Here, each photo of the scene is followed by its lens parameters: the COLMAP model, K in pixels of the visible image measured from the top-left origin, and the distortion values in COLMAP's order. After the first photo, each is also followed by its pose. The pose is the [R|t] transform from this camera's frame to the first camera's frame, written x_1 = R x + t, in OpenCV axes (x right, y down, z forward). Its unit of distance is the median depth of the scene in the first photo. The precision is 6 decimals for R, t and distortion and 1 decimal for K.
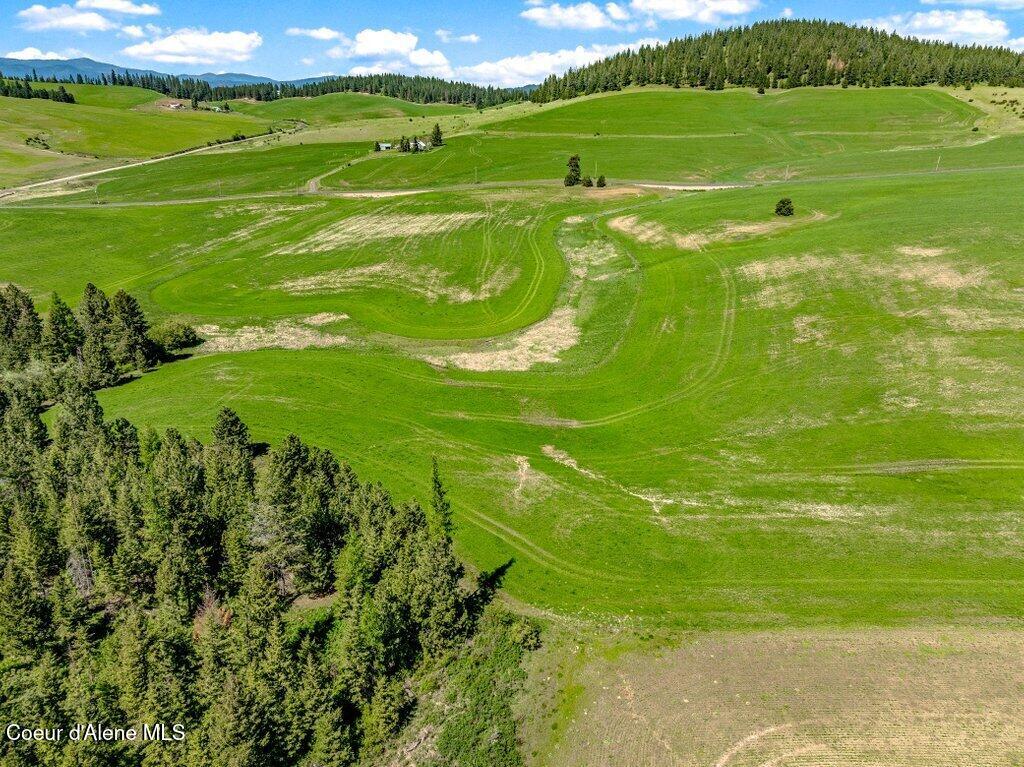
lens RADIAL K [[718.2, 0, 512.0], [0, 718.2, 383.5], [0, 0, 1]] dist [0.037613, 0.023368]
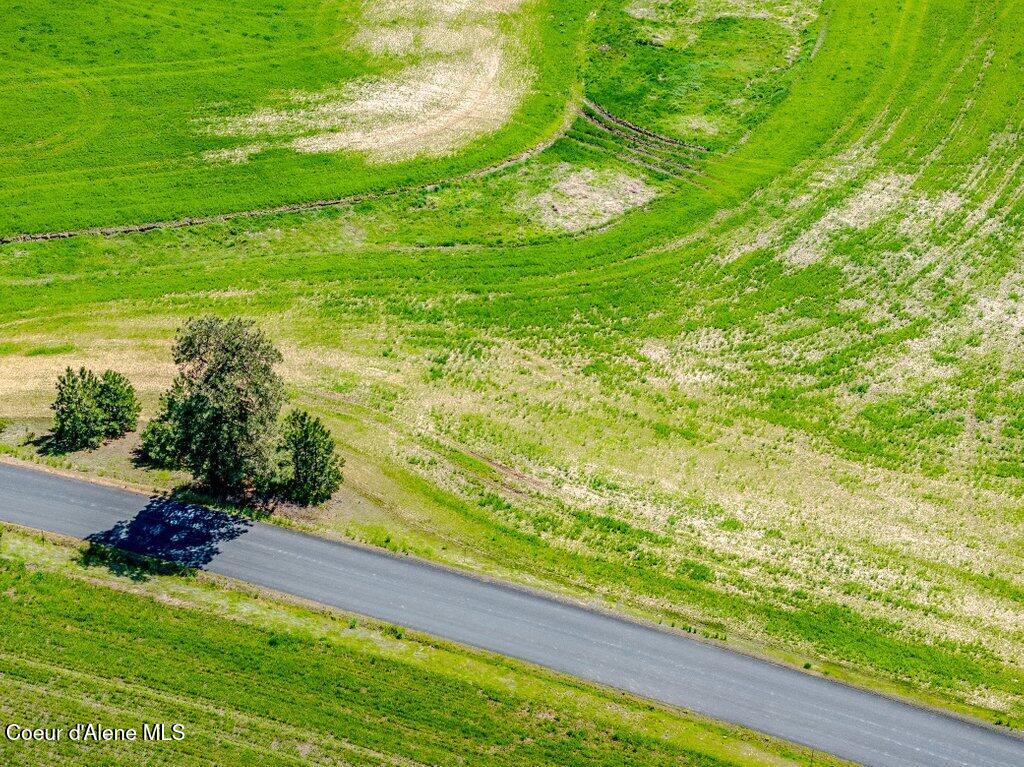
lens RADIAL K [[2160.7, 0, 510.3], [0, 2160.7, 305.8], [0, 0, 1]] dist [0.242757, -0.057670]
pose [[-0.944291, -0.170287, 0.281633, -0.069746], [0.121212, 0.615638, 0.778652, -0.698323], [-0.305978, 0.769411, -0.560700, 1.390553]]
